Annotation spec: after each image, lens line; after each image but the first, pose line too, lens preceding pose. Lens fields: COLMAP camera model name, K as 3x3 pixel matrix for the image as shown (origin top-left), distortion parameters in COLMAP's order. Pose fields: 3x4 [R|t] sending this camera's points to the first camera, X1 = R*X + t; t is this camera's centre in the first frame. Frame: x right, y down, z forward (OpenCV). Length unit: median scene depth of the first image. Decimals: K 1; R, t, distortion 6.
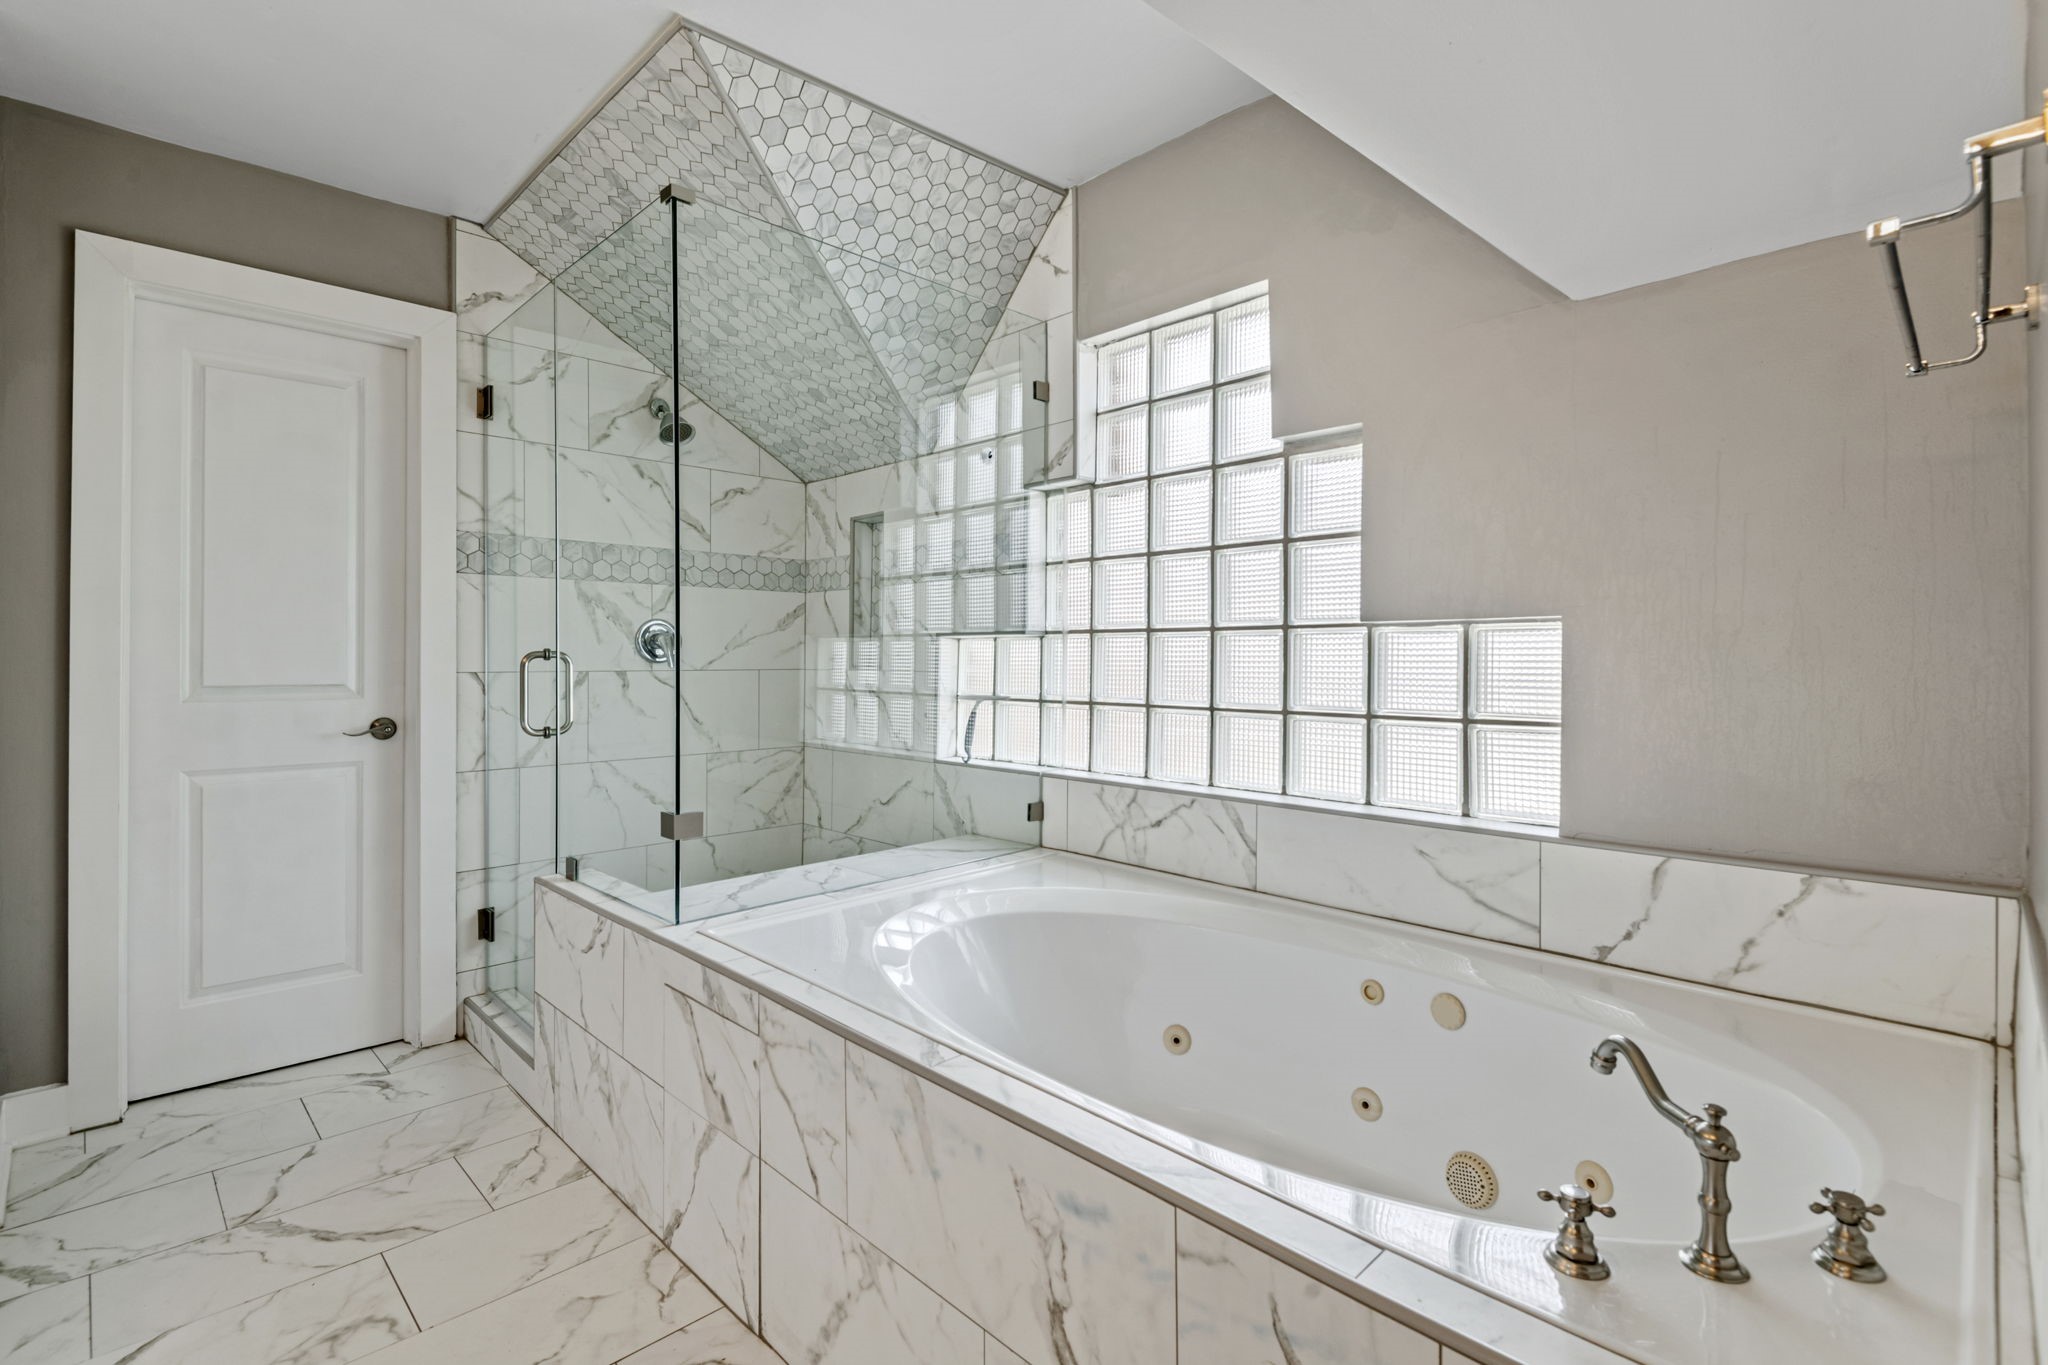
lens RADIAL K [[929.8, 0, 993.2], [0, 929.8, 673.7], [0, 0, 1]] dist [0.042869, -0.037934]
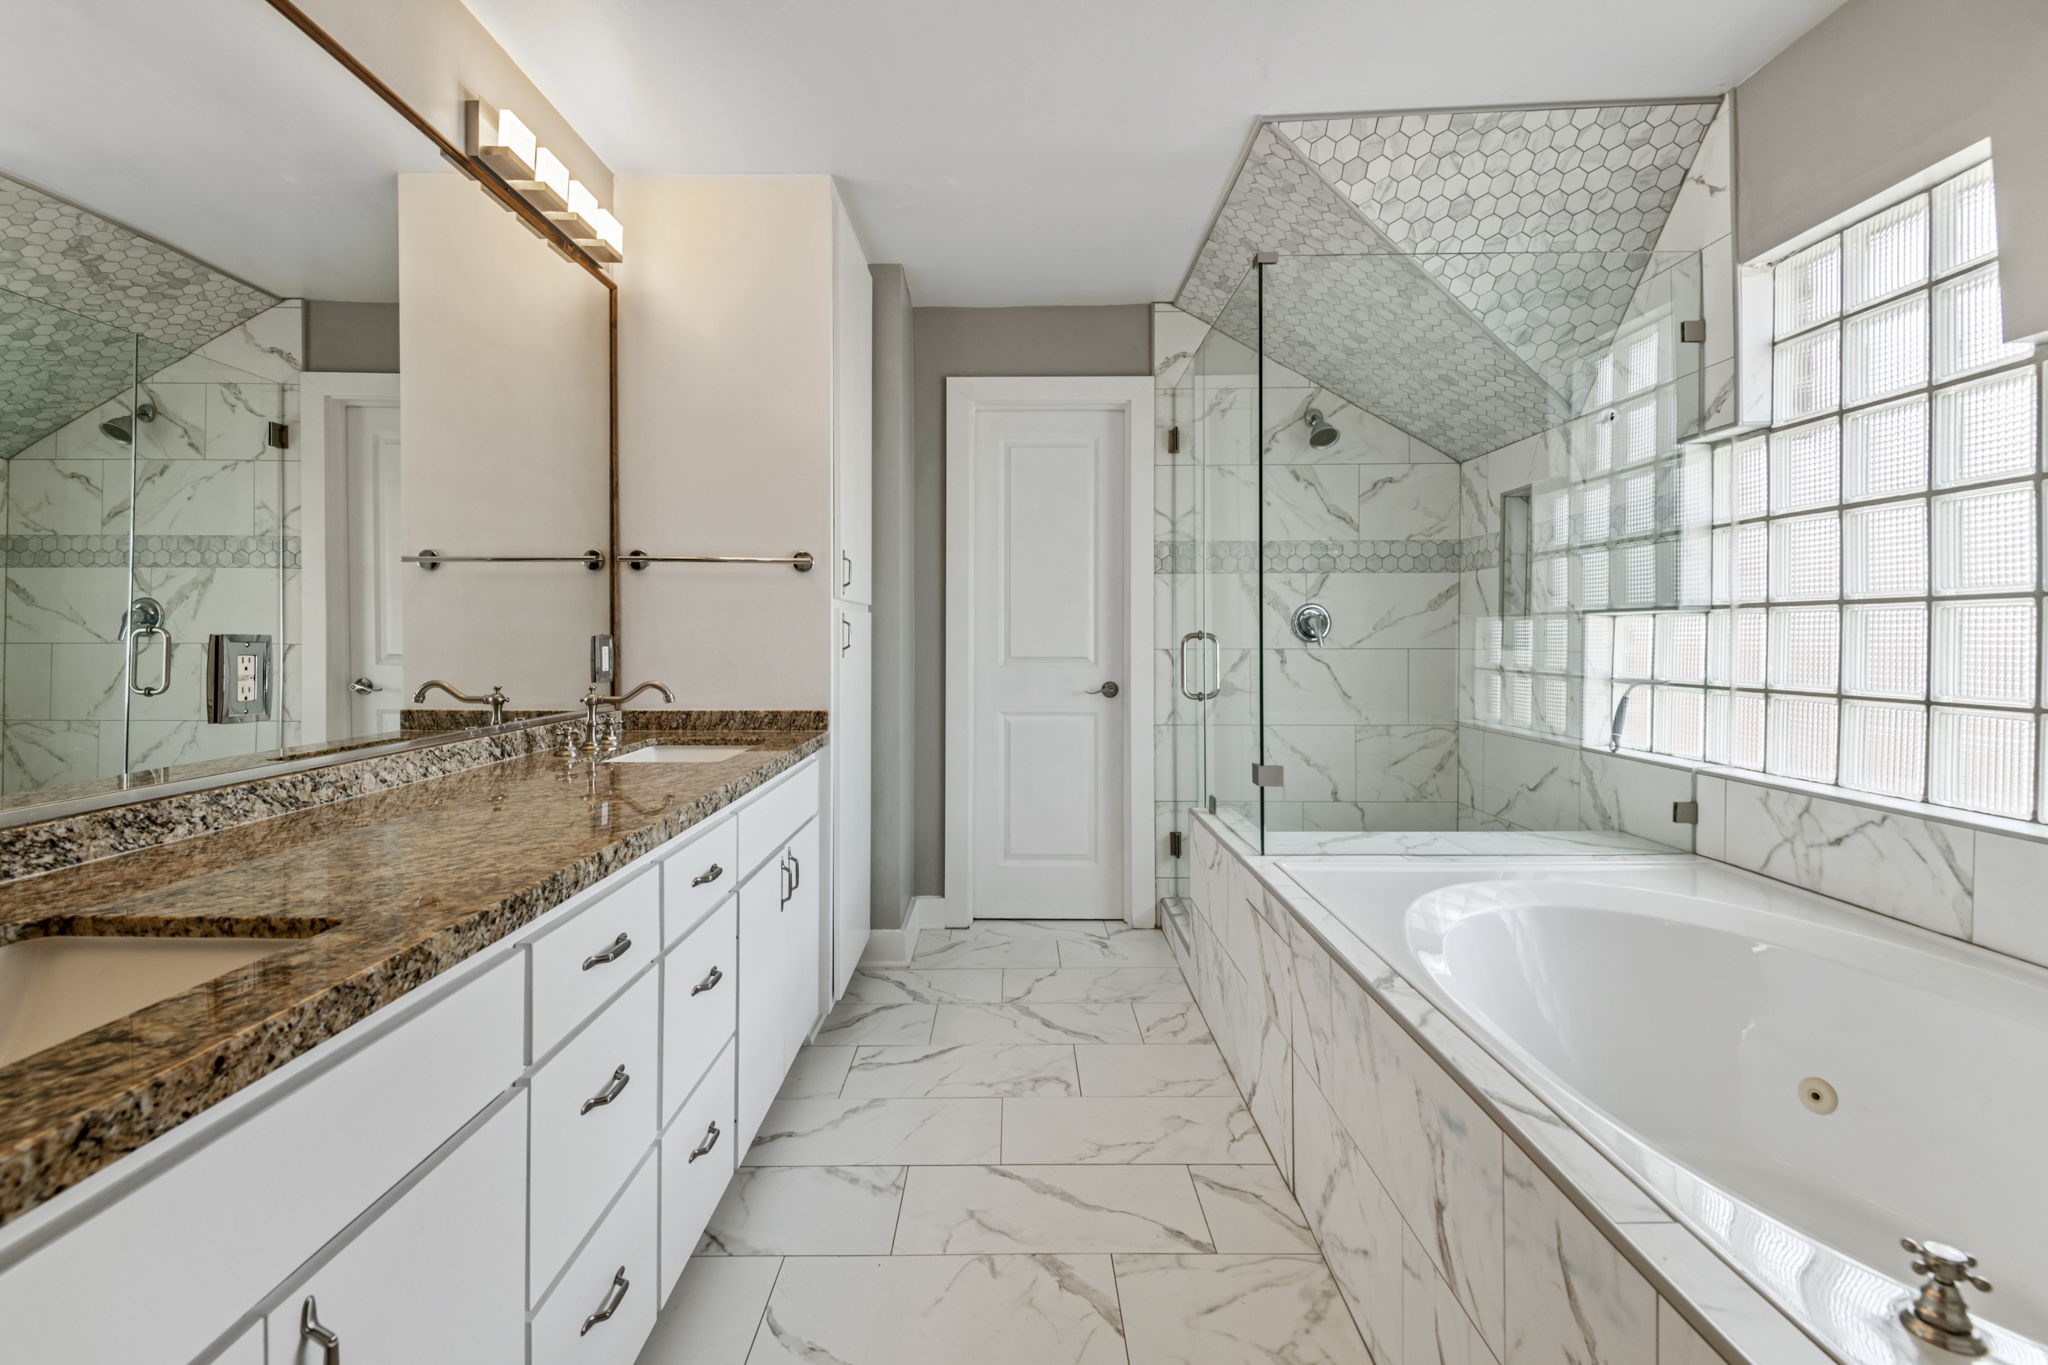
lens RADIAL K [[961.4, 0, 1021.5], [0, 961.4, 672.9], [0, 0, 1]] dist [0.031660, -0.024469]
pose [[0.710134, 0.024170, -0.703652, 0.254011], [-0.010197, 0.999659, 0.024047, 0.001437], [0.703993, -0.009901, 0.710138, -0.092205]]
